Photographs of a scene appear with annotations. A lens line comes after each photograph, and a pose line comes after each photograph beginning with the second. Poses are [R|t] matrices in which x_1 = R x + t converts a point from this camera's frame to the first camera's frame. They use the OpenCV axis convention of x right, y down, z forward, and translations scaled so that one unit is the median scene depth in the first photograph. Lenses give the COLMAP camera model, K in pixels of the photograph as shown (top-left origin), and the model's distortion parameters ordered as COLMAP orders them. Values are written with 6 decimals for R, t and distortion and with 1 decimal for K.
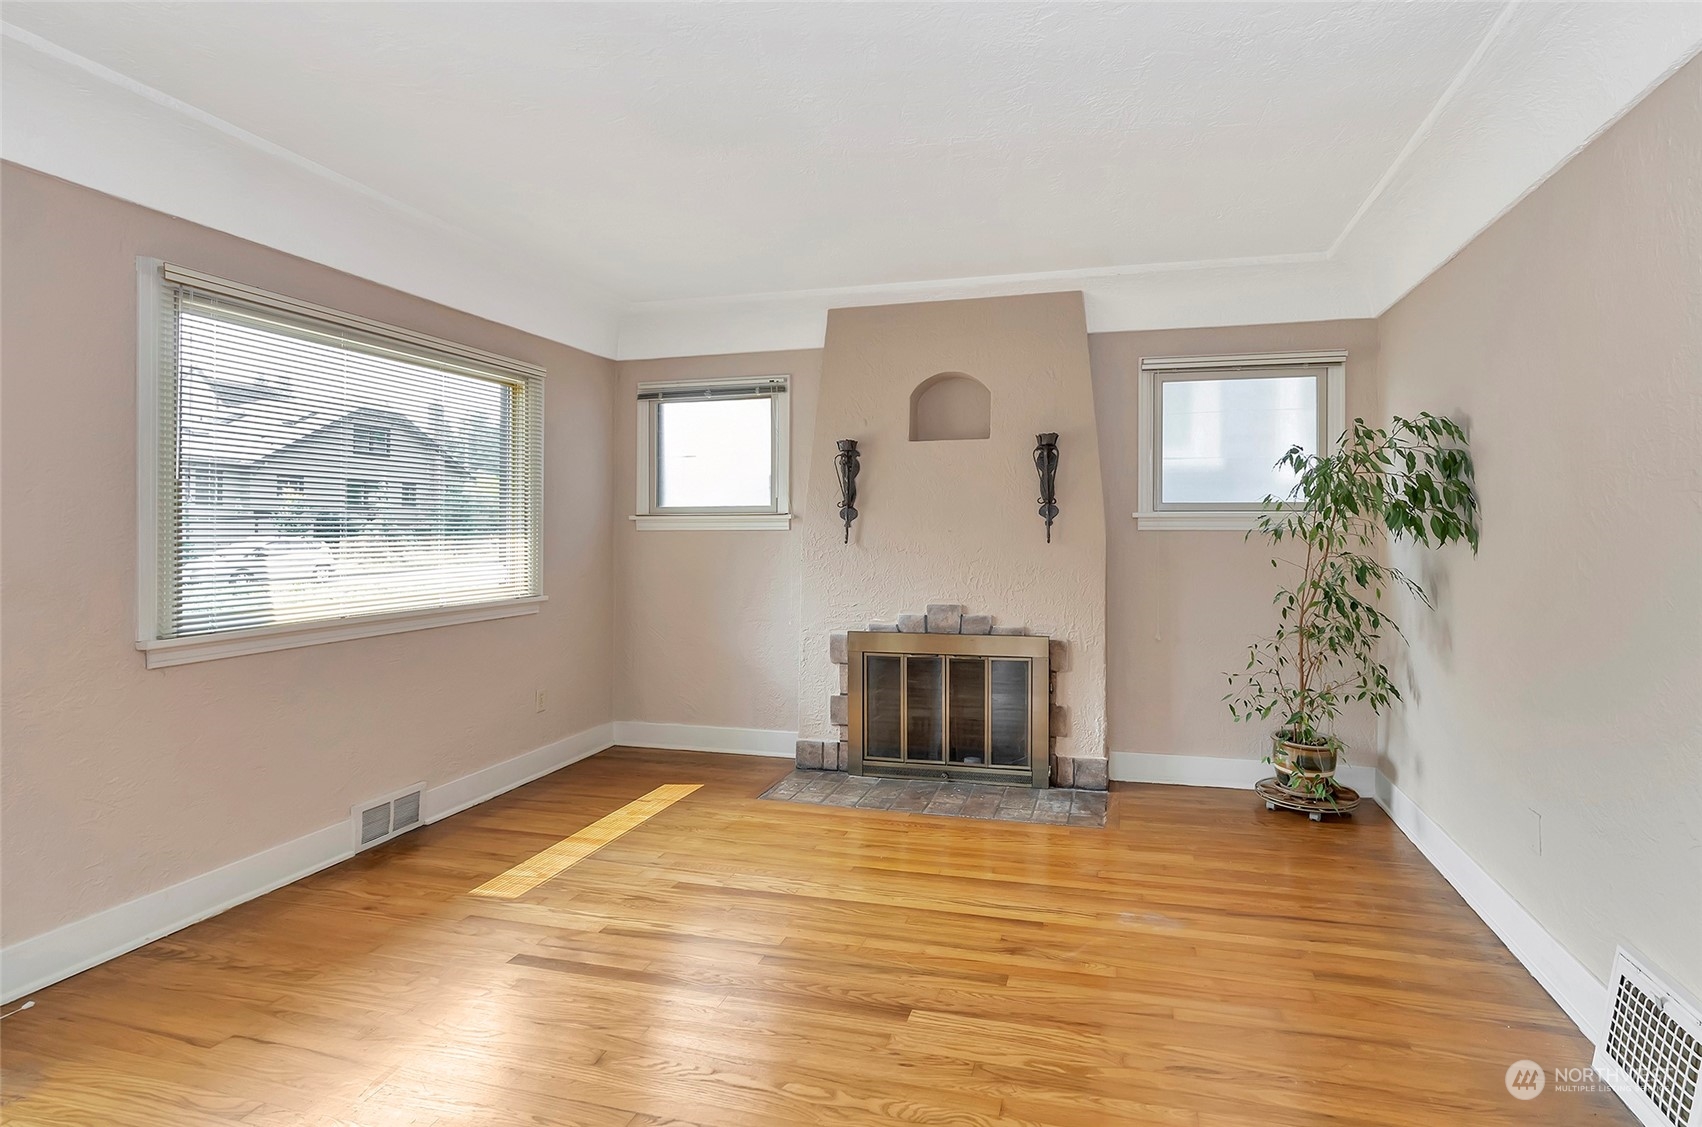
lens RADIAL K [[833.9, 0, 928.7], [0, 833.9, 520.0], [0, 0, 1]] dist [-0.005809, 0.002497]
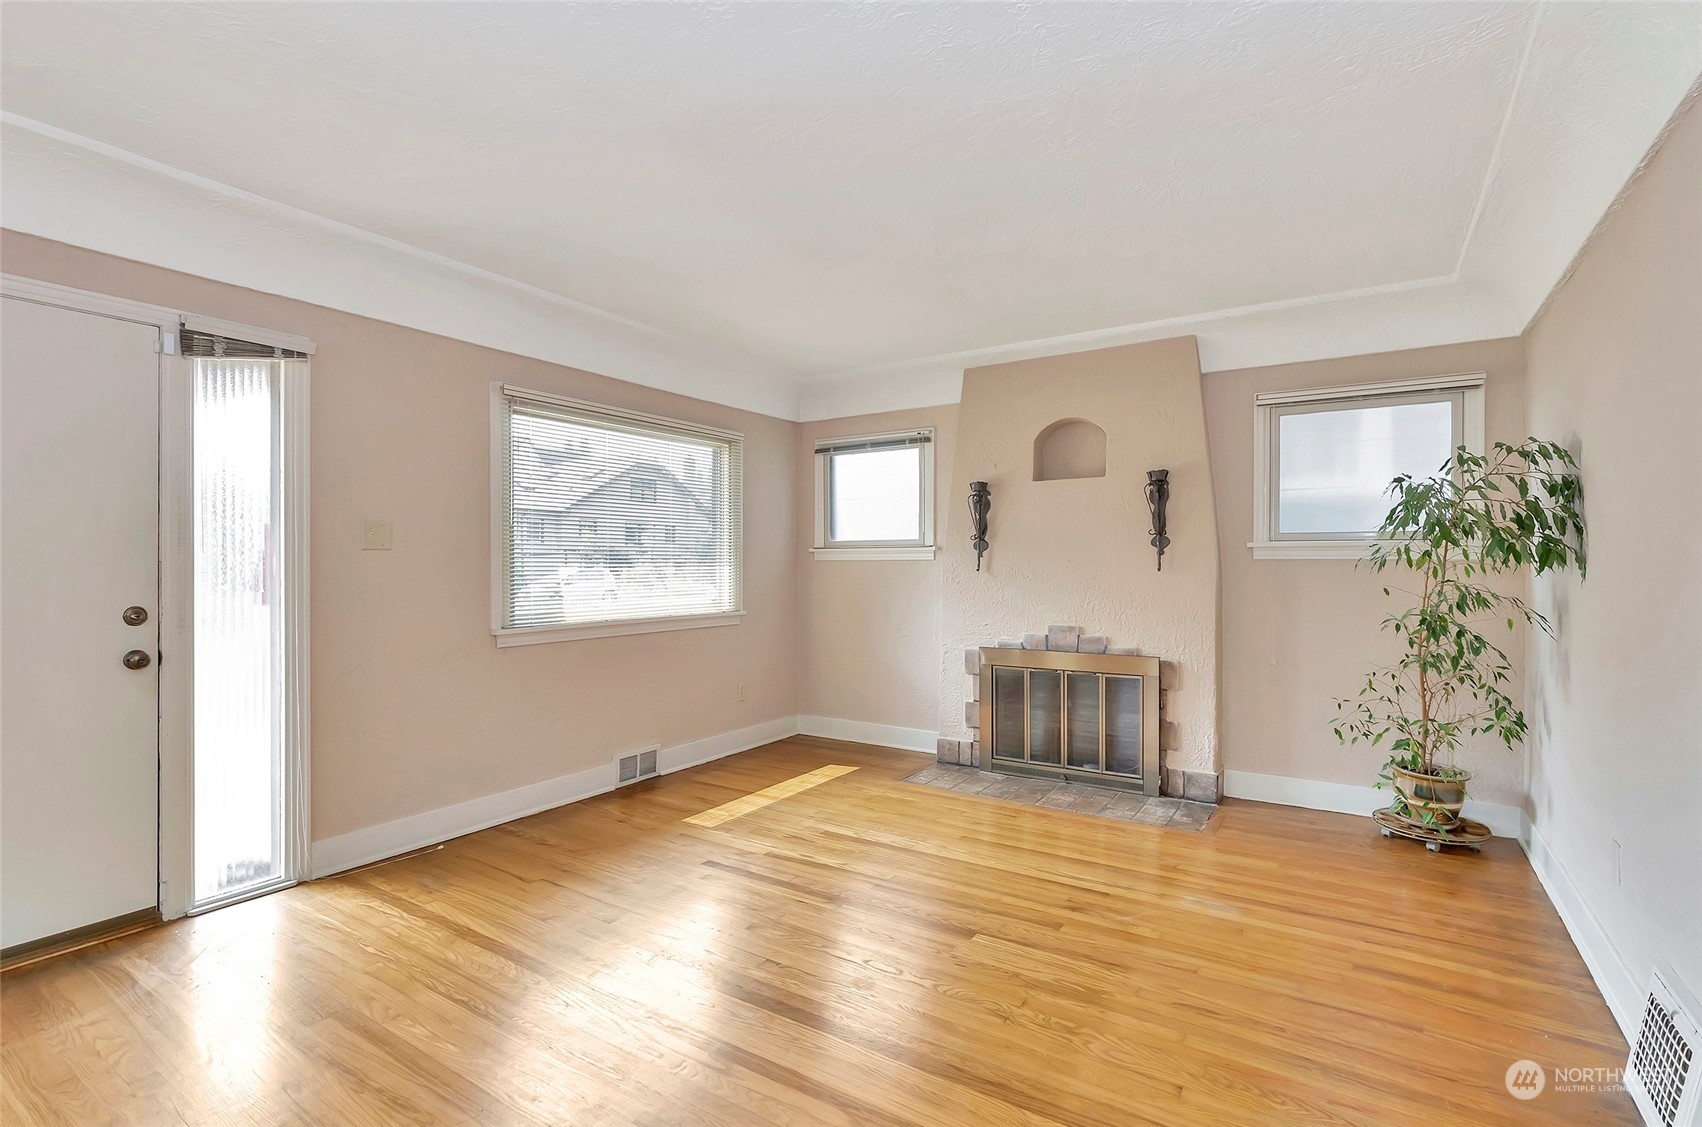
lens RADIAL K [[806.6, 0, 851.0], [0, 806.6, 563.5], [0, 0, 1]] dist [-0.008731, 0.005447]
pose [[0.942033, 0.000845, -0.335519, 0.122407], [0.003092, 0.999933, 0.011200, 0.004806], [0.335506, -0.011588, 0.941967, -0.125778]]
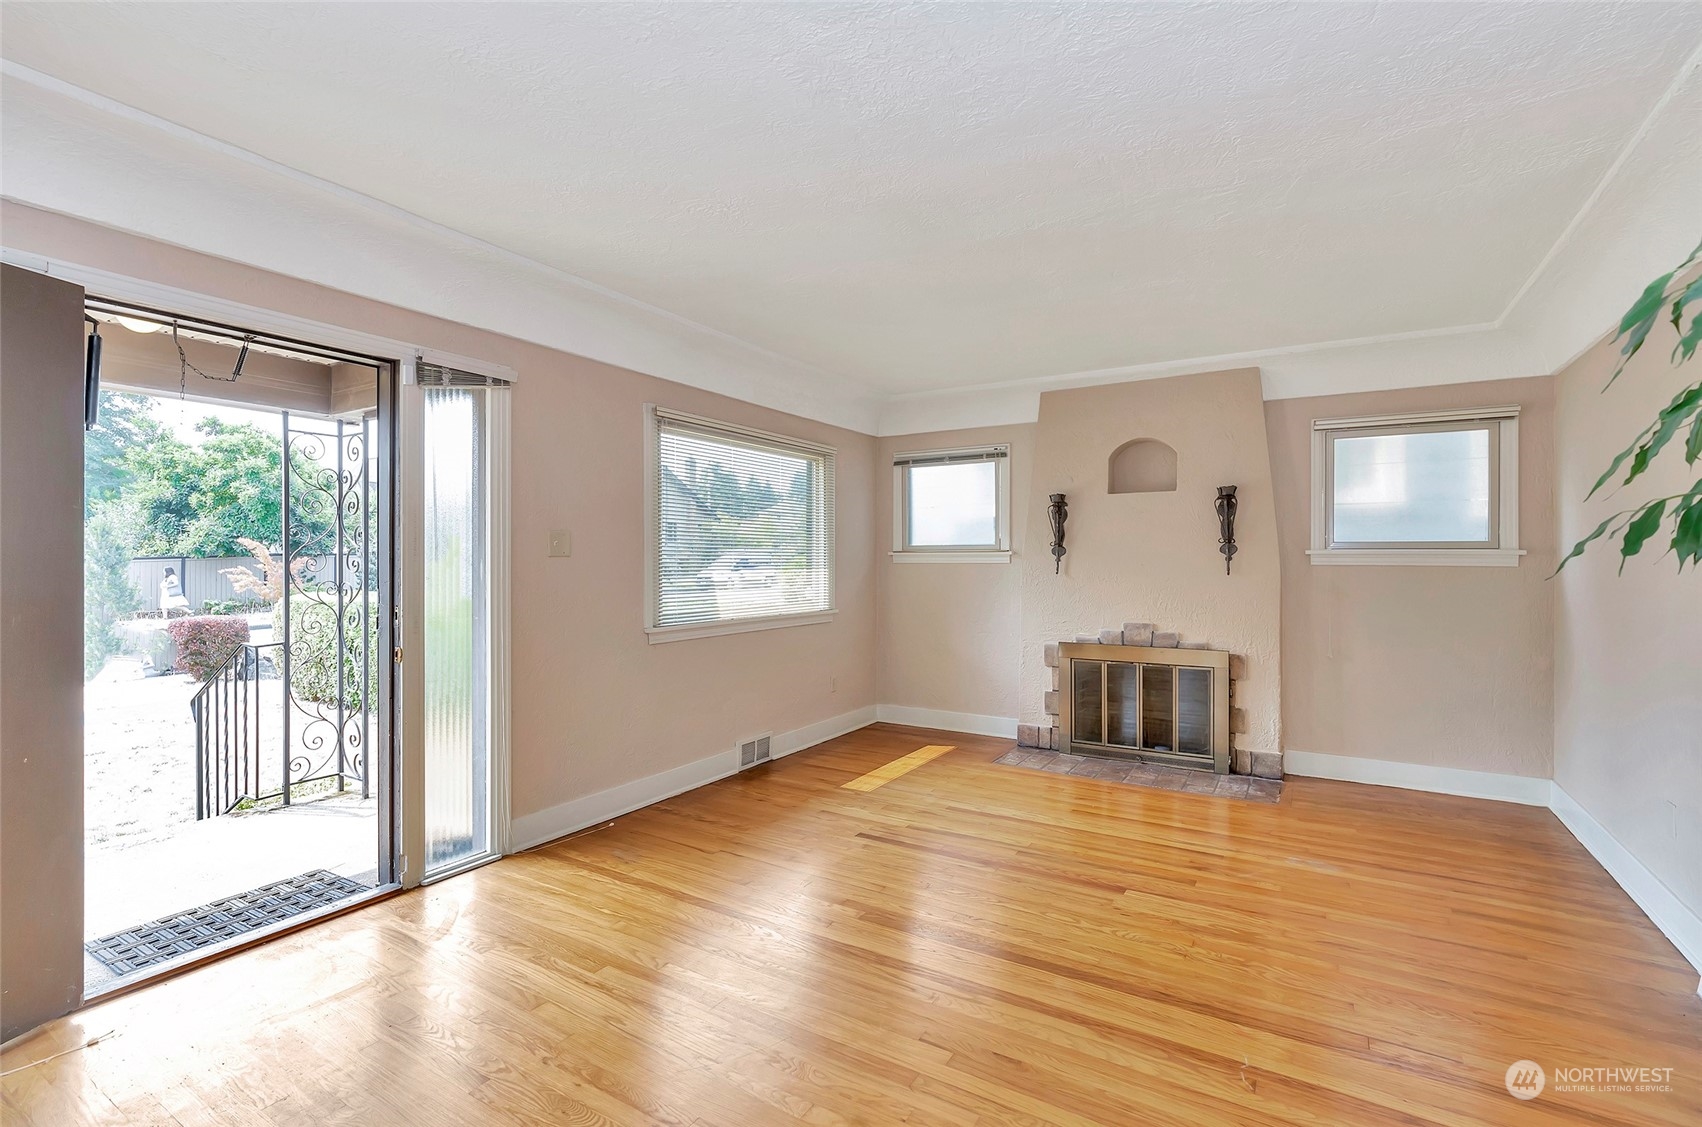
lens RADIAL K [[778.2, 0, 858.7], [0, 778.2, 551.1], [0, 0, 1]] dist [-0.001208, 0.000967]
pose [[0.954176, -0.000836, -0.299244, -0.034560], [0.000829, 1.000000, -0.000151, -0.008170], [0.299244, -0.000104, 0.954177, -0.268424]]
